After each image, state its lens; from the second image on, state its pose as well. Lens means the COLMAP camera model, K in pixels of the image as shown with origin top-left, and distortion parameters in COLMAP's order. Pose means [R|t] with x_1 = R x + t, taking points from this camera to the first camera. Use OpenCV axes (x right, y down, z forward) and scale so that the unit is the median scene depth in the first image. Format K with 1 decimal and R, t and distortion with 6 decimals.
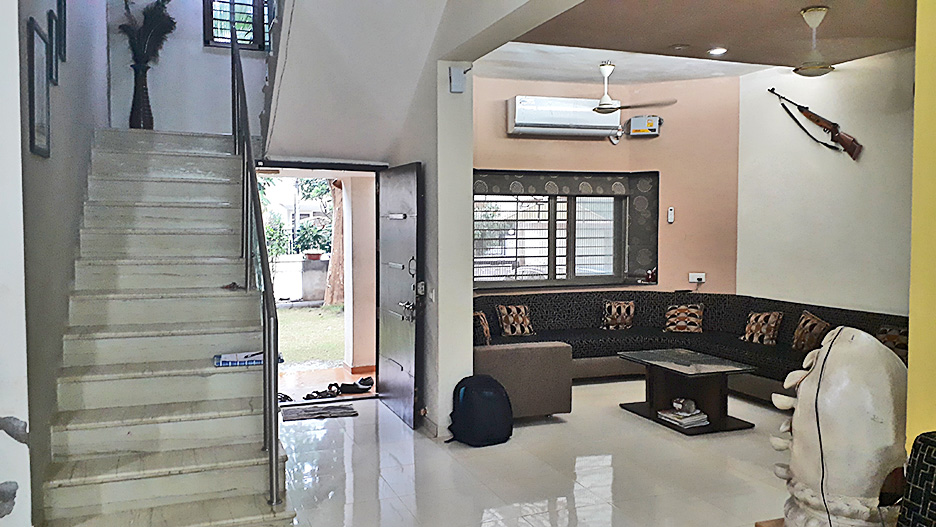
lens RADIAL K [[743.1, 0, 480.6], [0, 743.1, 262.2], [0, 0, 1]] dist [0.121813, -0.211927]
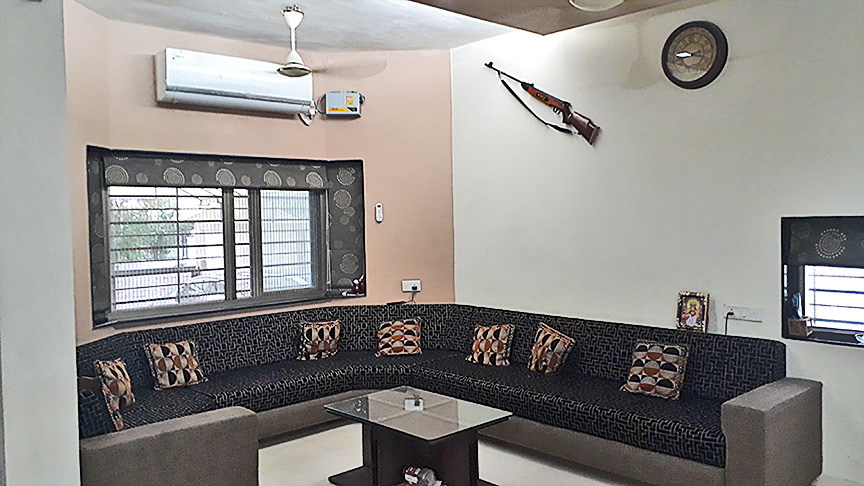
lens RADIAL K [[685.9, 0, 443.6], [0, 685.9, 241.8], [0, 0, 1]] dist [0.121813, -0.211927]
pose [[0.929546, -0.030516, 0.367441, 0.041040], [0.038782, 0.999133, -0.015132, -0.016458], [-0.366661, 0.028316, 0.929924, 0.273285]]
